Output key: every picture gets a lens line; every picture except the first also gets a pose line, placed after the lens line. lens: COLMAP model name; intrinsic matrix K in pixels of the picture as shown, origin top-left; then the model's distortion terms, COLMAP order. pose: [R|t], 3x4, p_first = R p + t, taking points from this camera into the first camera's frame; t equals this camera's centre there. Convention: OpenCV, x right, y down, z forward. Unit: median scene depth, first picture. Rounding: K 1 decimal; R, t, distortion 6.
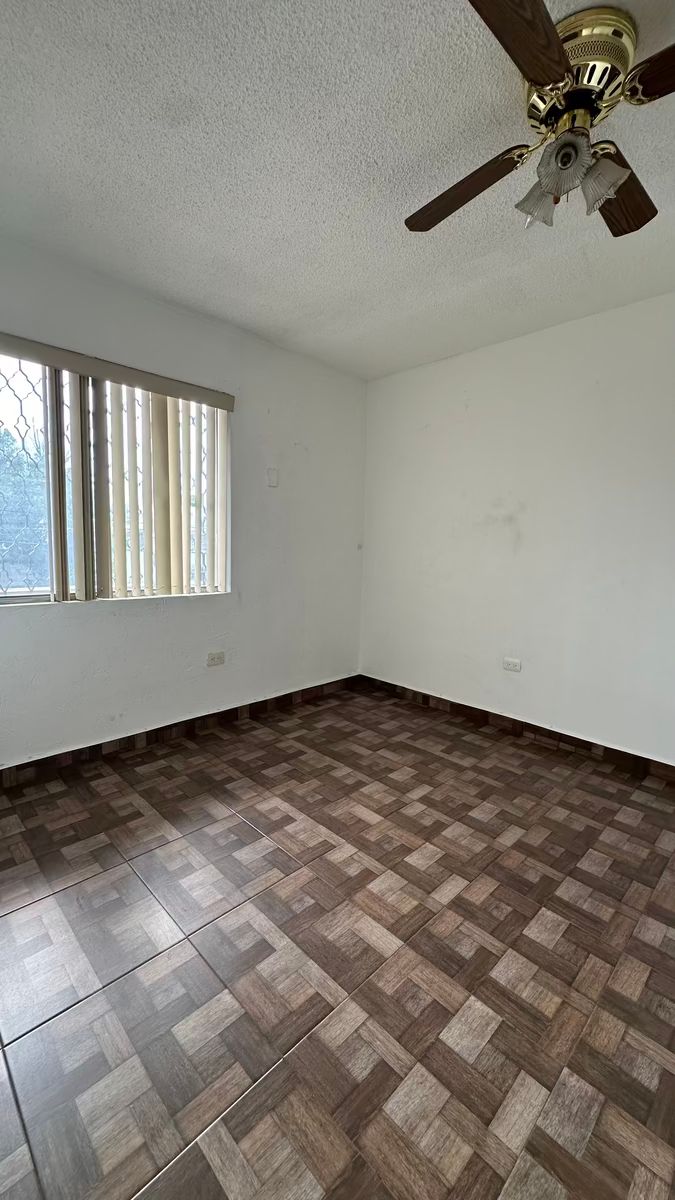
lens RADIAL K [[475.9, 0, 339.5], [0, 475.9, 601.4], [0, 0, 1]] dist [0.002512, 0.000226]
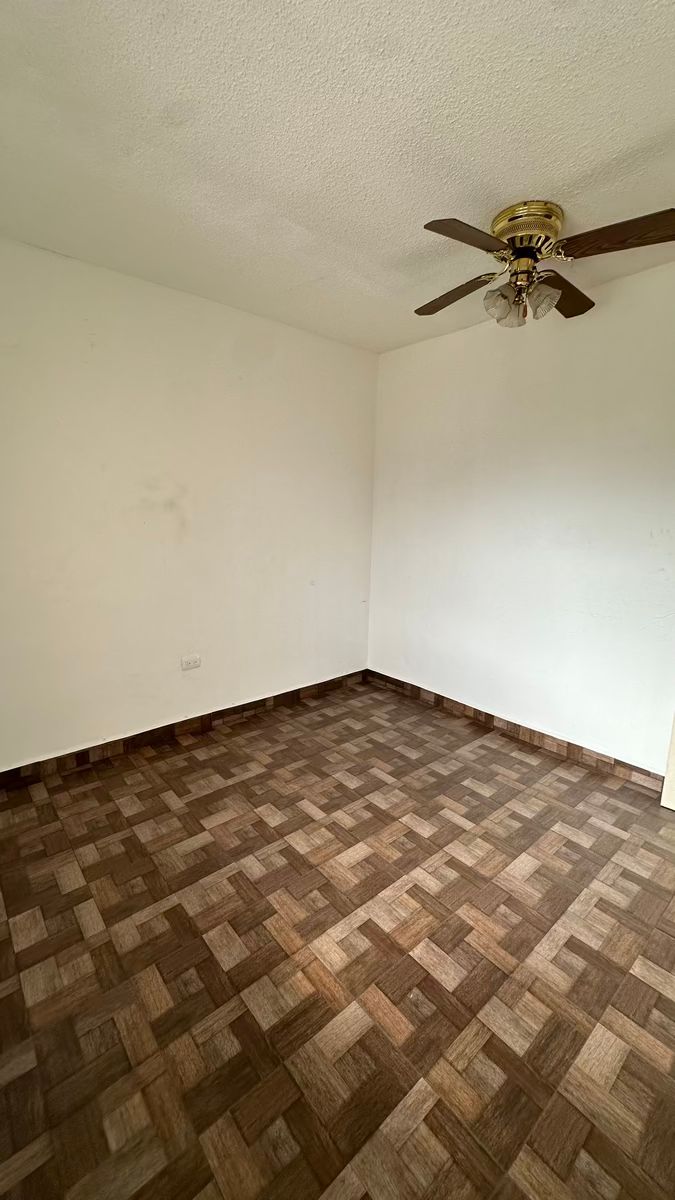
lens RADIAL K [[475.9, 0, 339.4], [0, 475.9, 597.5], [0, 0, 1]] dist [0.002512, 0.000226]
pose [[0.076198, -0.204921, 0.975808, -0.645568], [0.108886, 0.974511, 0.196145, -0.183761], [-0.991130, 0.091306, 0.096568, 0.797447]]
